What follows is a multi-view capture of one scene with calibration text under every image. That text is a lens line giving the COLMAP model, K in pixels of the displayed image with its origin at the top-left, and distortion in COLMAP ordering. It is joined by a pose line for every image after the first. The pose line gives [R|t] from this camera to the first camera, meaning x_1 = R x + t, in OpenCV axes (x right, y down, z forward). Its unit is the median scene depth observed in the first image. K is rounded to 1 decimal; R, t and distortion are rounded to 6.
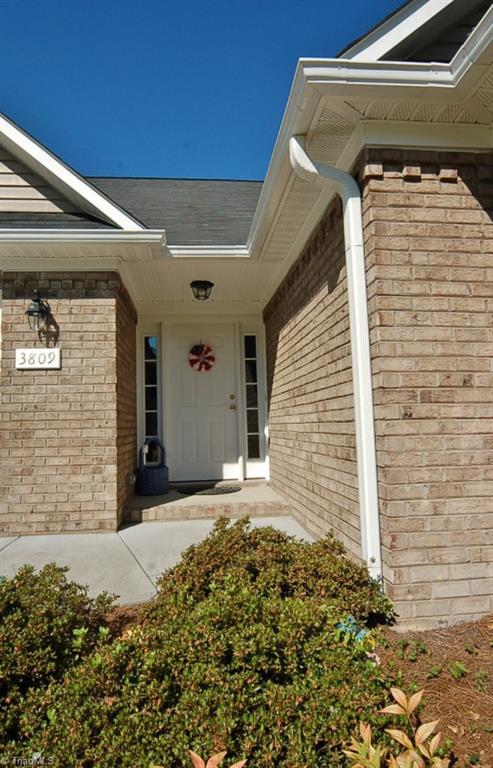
lens RADIAL K [[449.5, 0, 240.2], [0, 449.5, 378.5], [0, 0, 1]] dist [-0.005226, -0.000289]
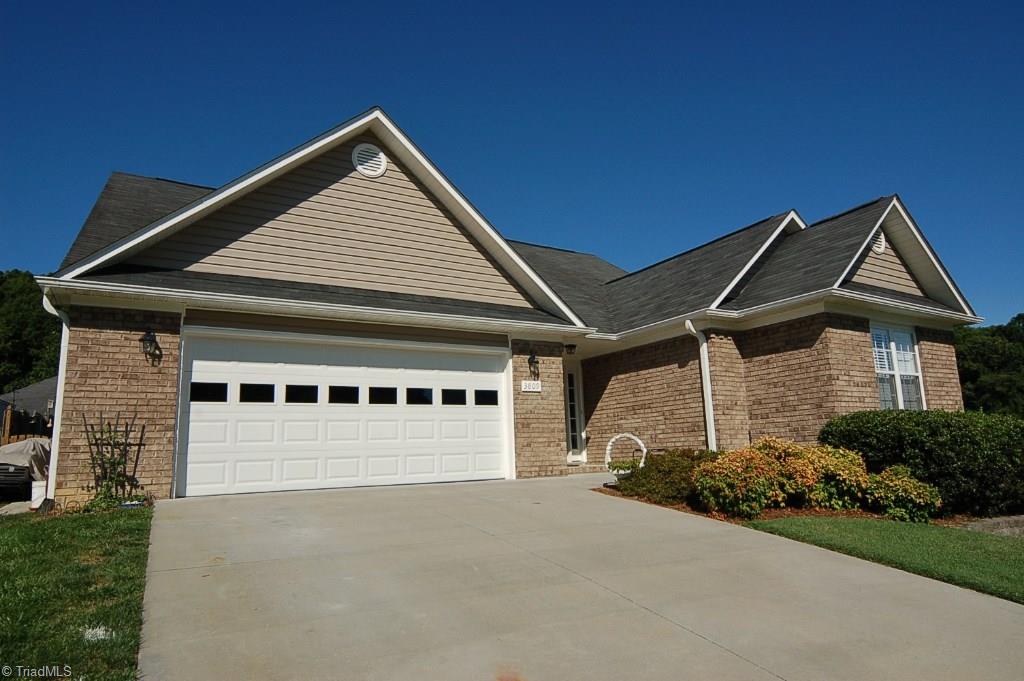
lens RADIAL K [[610.5, 0, 510.1], [0, 610.5, 346.5], [0, 0, 1]] dist [0.005833, 0.006815]
pose [[0.902446, 0.072197, 0.424710, -1.690820], [-0.031528, 0.994282, -0.102027, 0.057970], [-0.429648, 0.078684, 0.899562, -1.352747]]
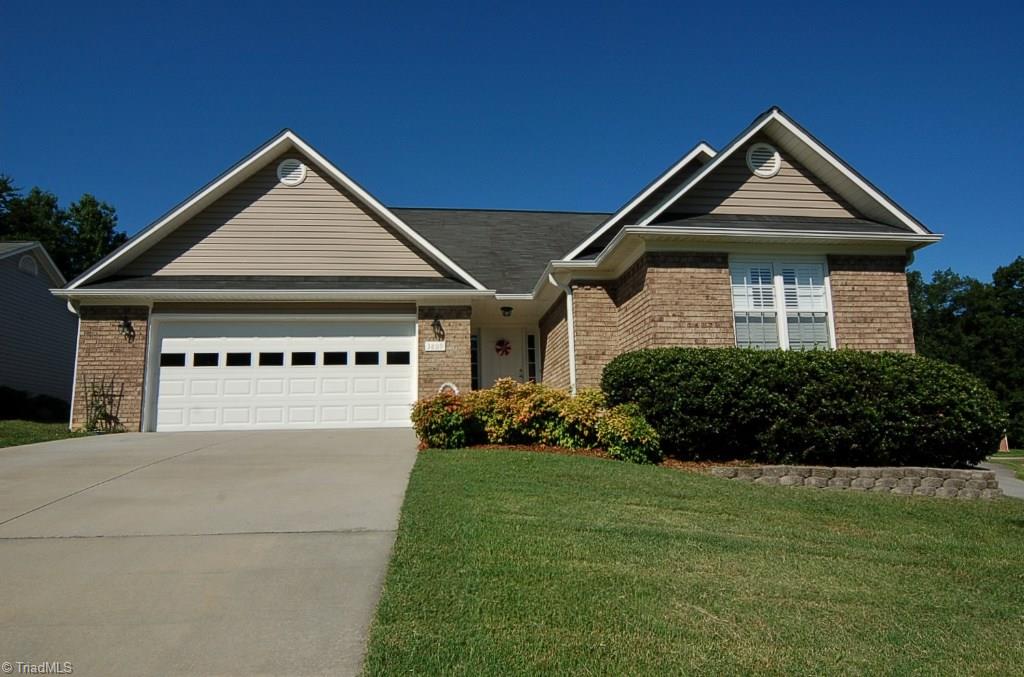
lens RADIAL K [[610.5, 0, 507.6], [0, 610.5, 344.0], [0, 0, 1]] dist [0.005833, 0.006815]
pose [[0.999941, 0.007409, 0.008003, -0.128253], [-0.006878, 0.997895, -0.064487, 0.134912], [-0.008464, 0.064428, 0.997886, -1.986171]]
